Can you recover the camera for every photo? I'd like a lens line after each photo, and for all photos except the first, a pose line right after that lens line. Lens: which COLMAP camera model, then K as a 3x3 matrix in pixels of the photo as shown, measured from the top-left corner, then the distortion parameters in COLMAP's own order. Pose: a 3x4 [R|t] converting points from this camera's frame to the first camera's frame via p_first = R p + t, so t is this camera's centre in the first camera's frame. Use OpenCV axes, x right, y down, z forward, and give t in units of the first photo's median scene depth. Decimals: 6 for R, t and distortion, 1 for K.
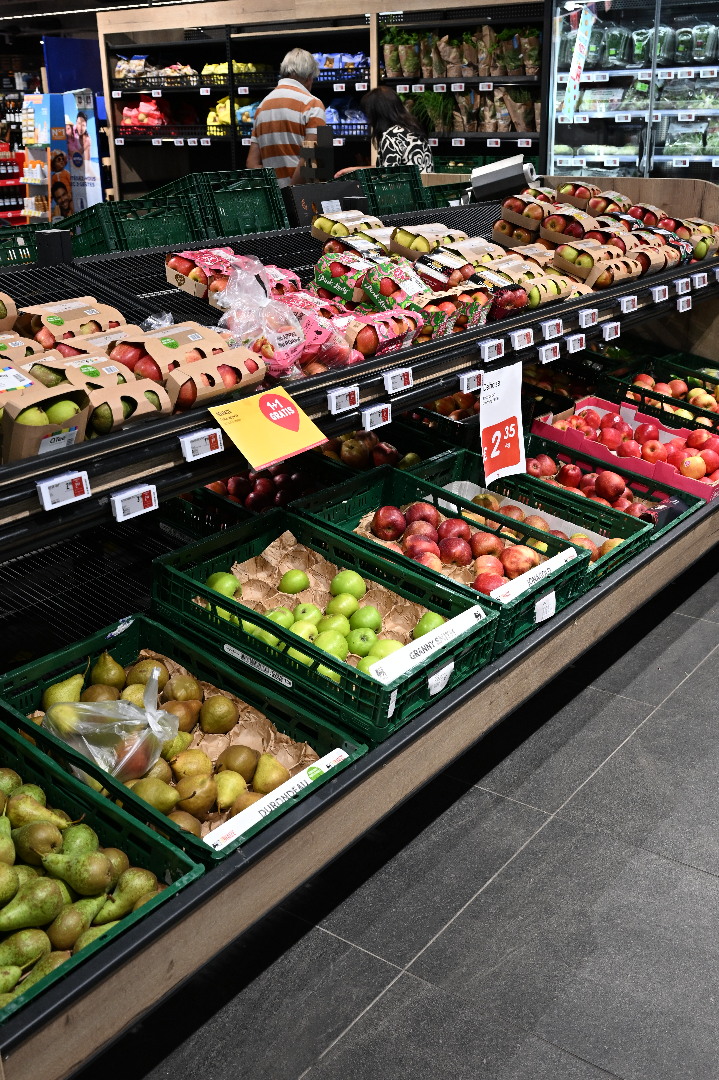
lens RADIAL K [[1097.3, 0, 360.2], [0, 1097.3, 545.7], [0, 0, 1]] dist [0.020960, 0.000000]
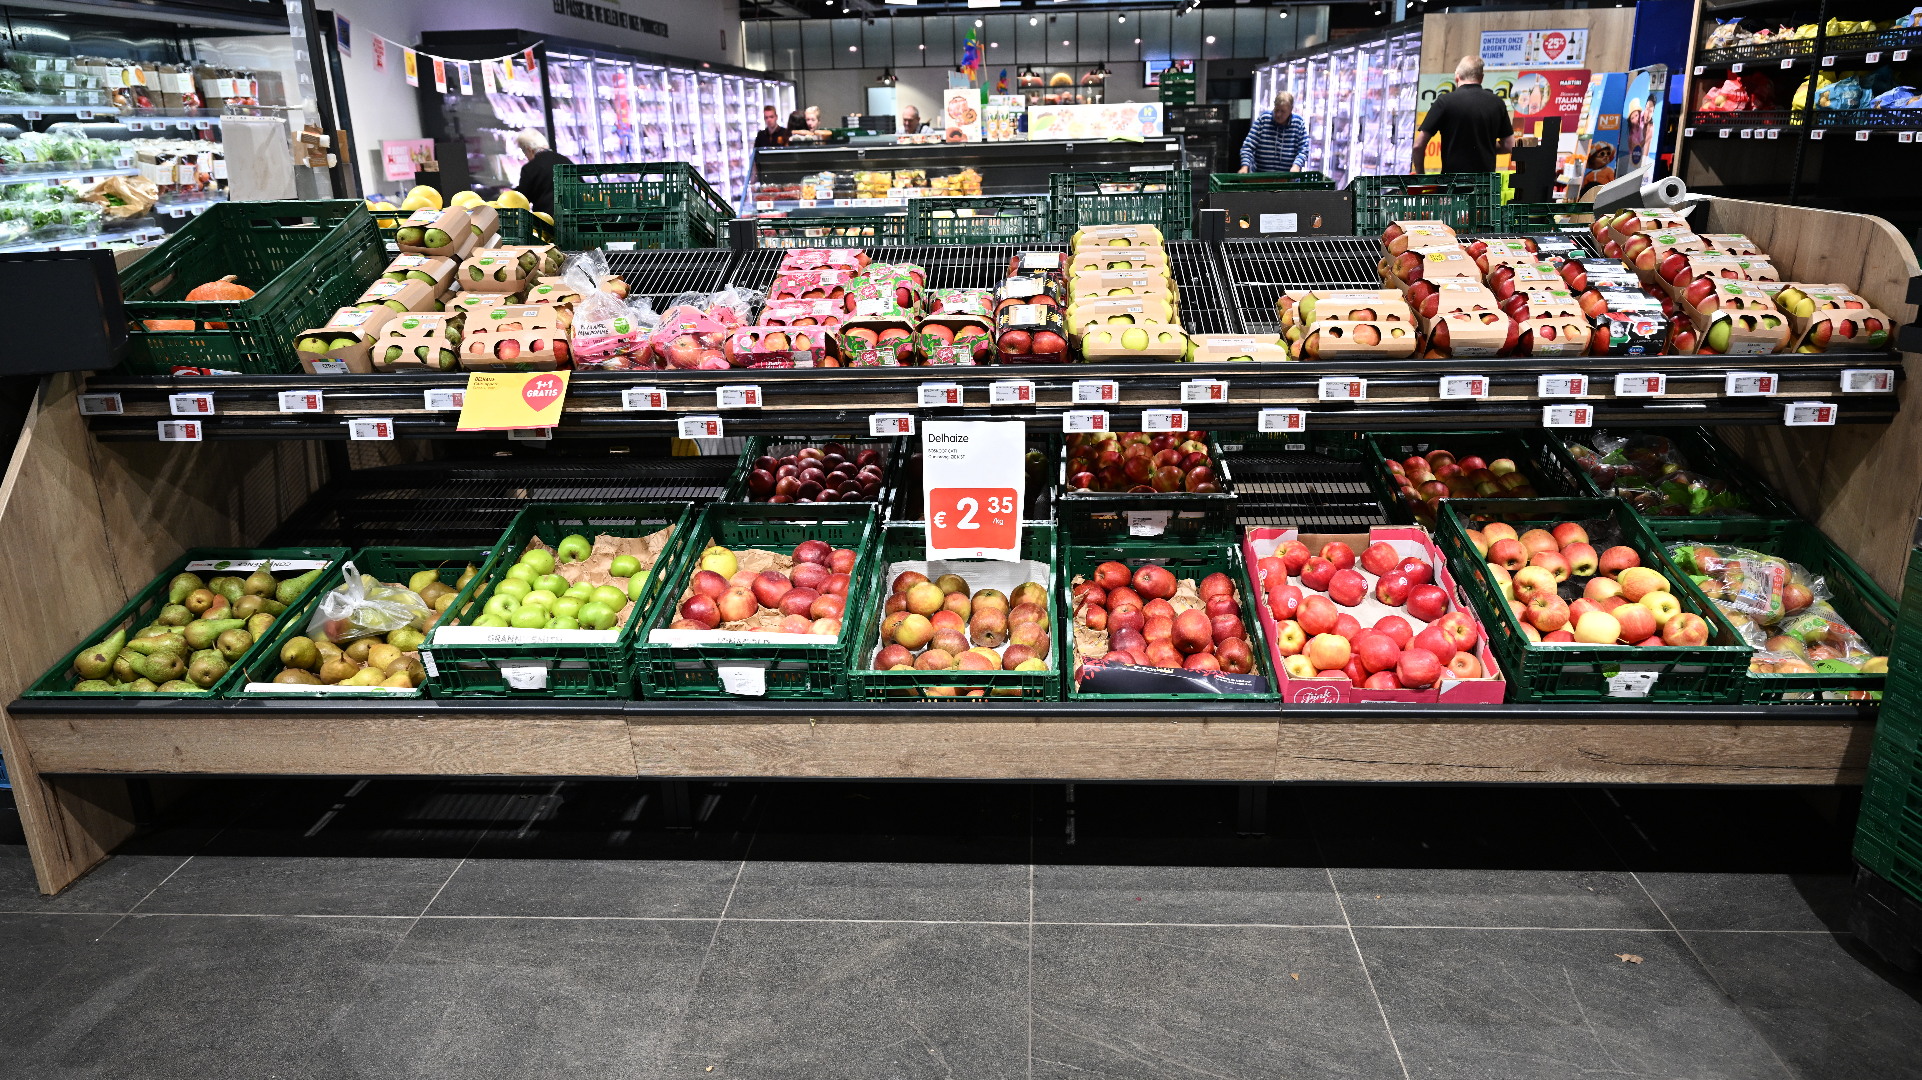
lens RADIAL K [[1298.1, 0, 961.0], [0, 1298.1, 529.0], [0, 0, 1]] dist [0.001415, -0.003104]
pose [[0.556791, 0.249720, -0.792227, 0.294866], [-0.288329, 0.952543, 0.097611, -0.058075], [0.779006, 0.174073, 0.602369, 0.141457]]
